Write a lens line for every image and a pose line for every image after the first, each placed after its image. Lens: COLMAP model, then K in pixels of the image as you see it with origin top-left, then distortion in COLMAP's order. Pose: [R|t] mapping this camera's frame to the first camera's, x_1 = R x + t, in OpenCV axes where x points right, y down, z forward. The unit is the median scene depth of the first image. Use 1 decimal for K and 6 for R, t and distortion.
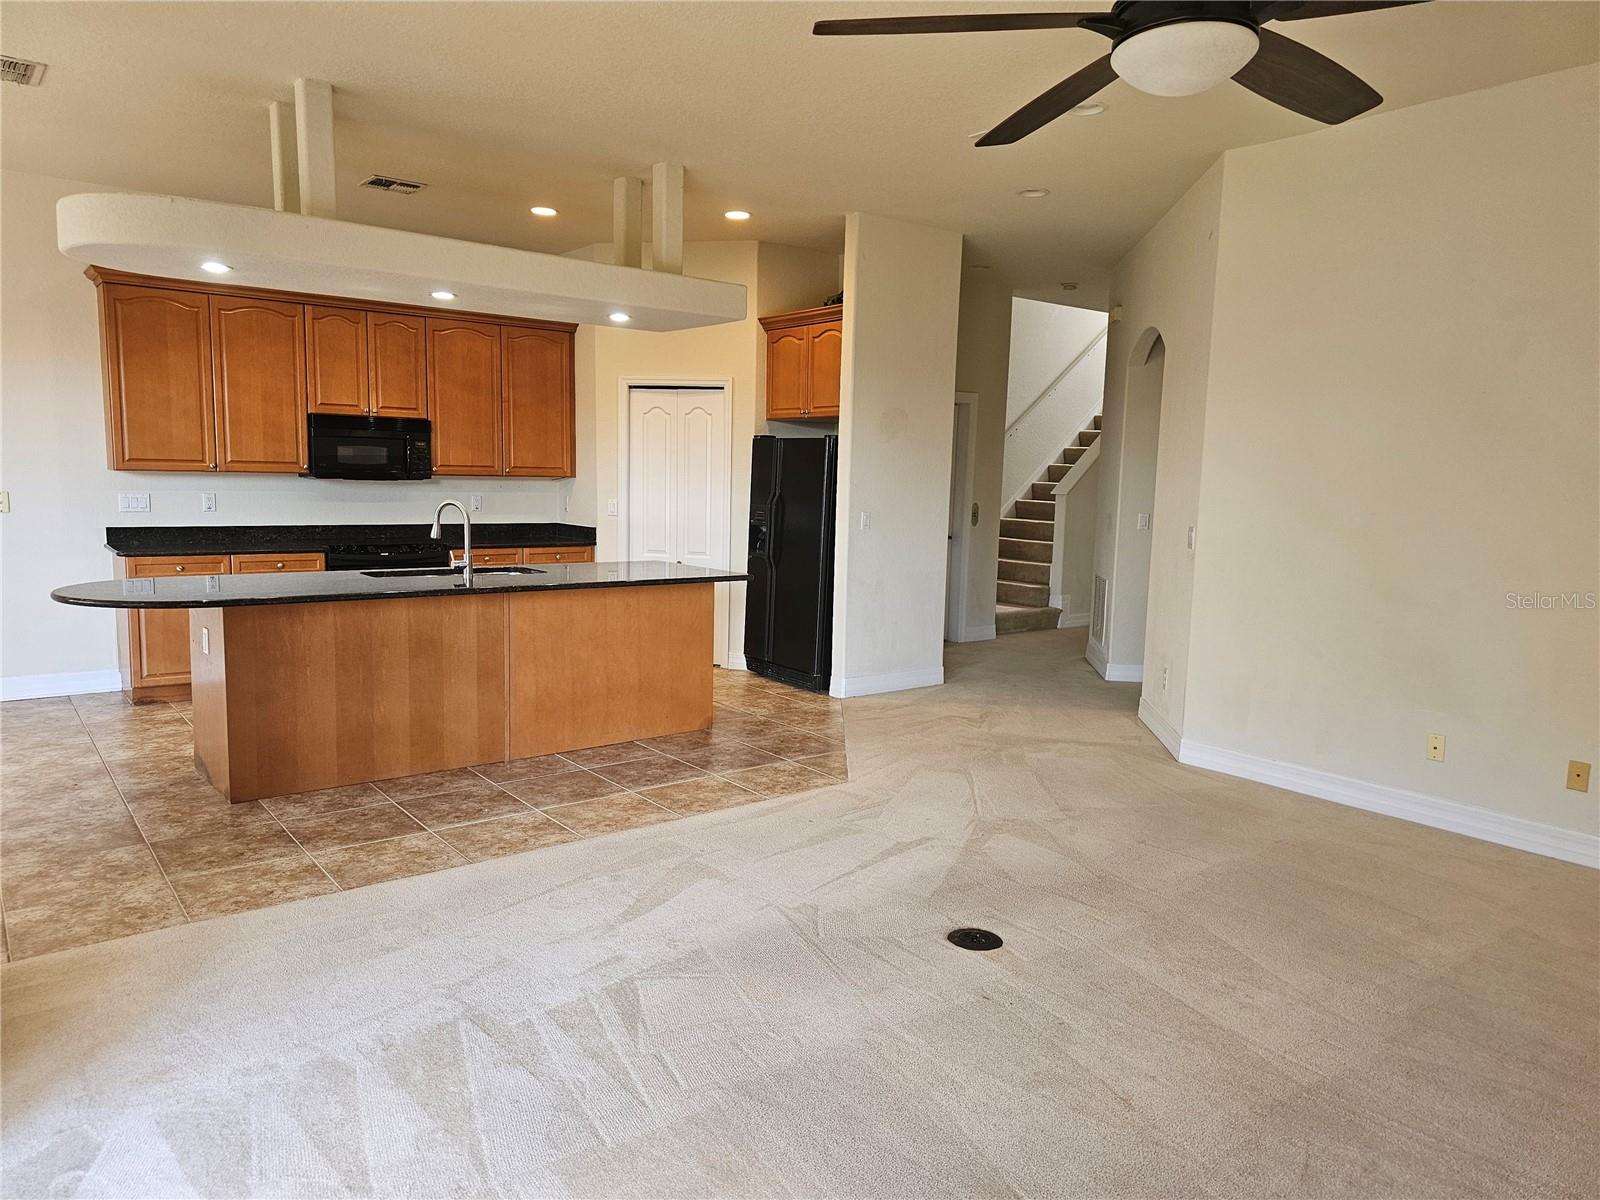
lens RADIAL K [[1080.8, 0, 797.7], [0, 1080.8, 602.9], [0, 0, 1]] dist [0.054179, -0.046705]
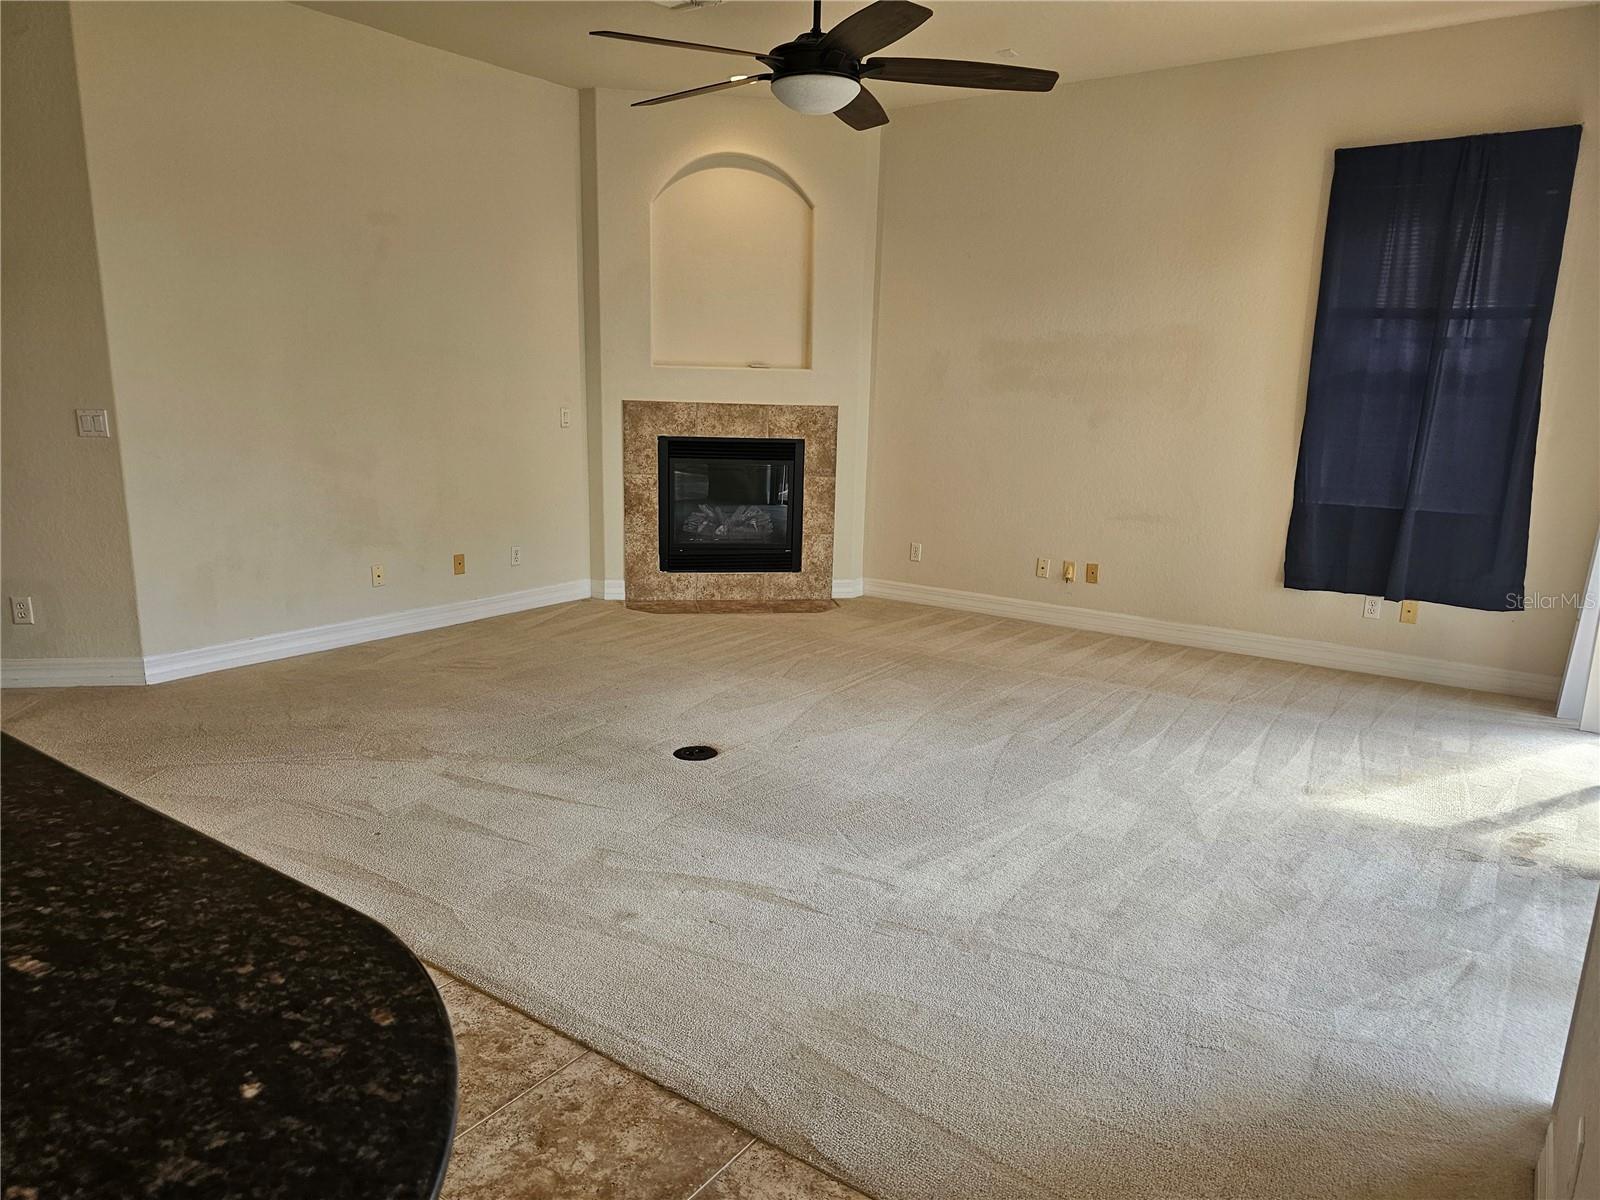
lens RADIAL K [[1080.8, 0, 802.1], [0, 1080.8, 635.2], [0, 0, 1]] dist [0.054179, -0.046705]
pose [[-0.285508, -0.252045, 0.924639, -0.762682], [0.084867, 0.954359, 0.286352, -0.123769], [-0.954611, 0.160227, -0.251087, 0.932909]]
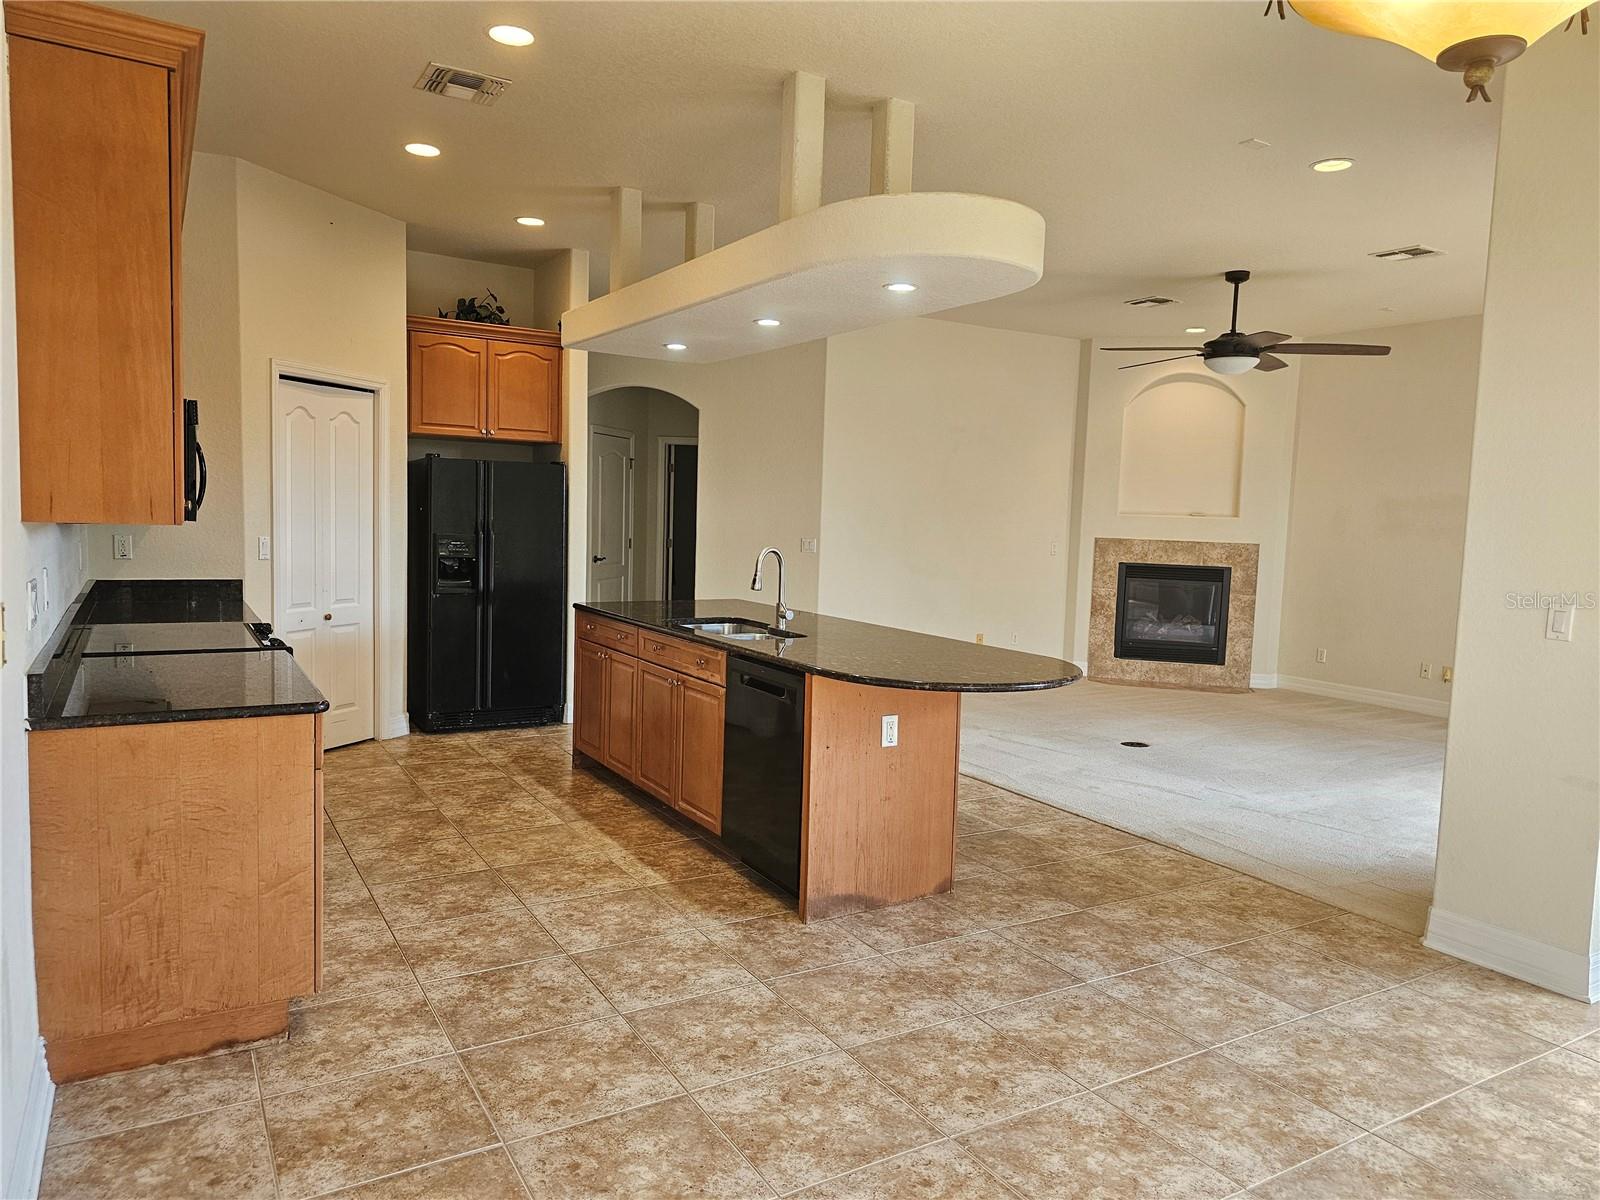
lens RADIAL K [[1080.8, 0, 794.4], [0, 1080.8, 599.4], [0, 0, 1]] dist [0.054179, -0.046705]
pose [[0.123777, -0.106128, 0.986619, -1.504741], [0.091998, 0.991209, 0.095080, -0.167213], [-0.988036, 0.078999, 0.132452, 1.067237]]
